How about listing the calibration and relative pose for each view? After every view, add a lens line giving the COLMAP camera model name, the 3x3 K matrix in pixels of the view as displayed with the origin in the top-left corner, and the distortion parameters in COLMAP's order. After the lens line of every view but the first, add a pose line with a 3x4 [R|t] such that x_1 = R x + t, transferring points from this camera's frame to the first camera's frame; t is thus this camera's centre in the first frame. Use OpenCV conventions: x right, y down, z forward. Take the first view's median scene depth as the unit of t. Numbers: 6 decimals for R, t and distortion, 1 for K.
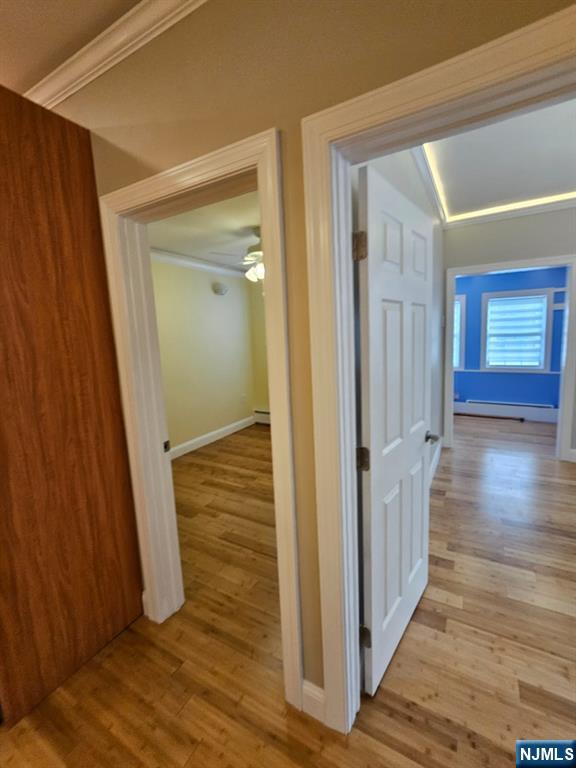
lens RADIAL K [[326.8, 0, 300.1], [0, 326.8, 378.8], [0, 0, 1]] dist [-0.003078, -0.000211]
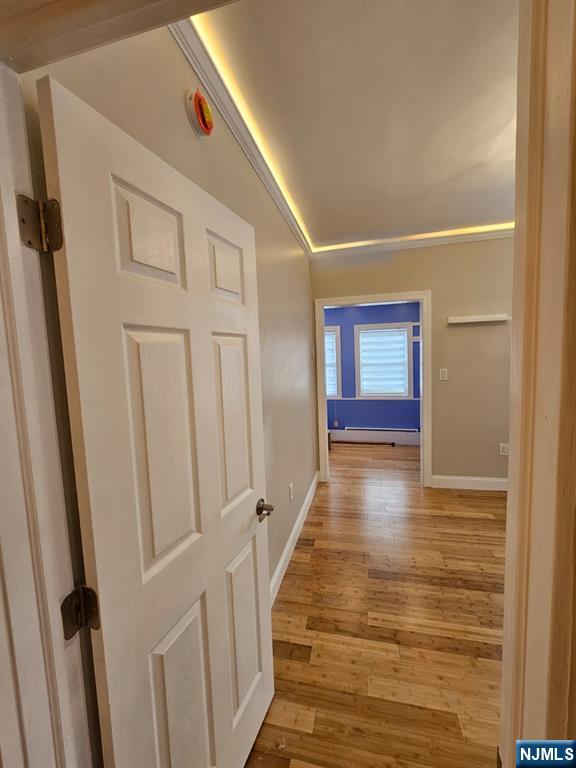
lens RADIAL K [[310.4, 0, 288.6], [0, 310.4, 383.4], [0, 0, 1]] dist [-0.017640, 0.003726]
pose [[0.967461, -0.016484, 0.252484, 0.126641], [0.032253, 0.997769, -0.058446, -0.029587], [-0.250957, 0.064687, 0.965834, 0.125748]]
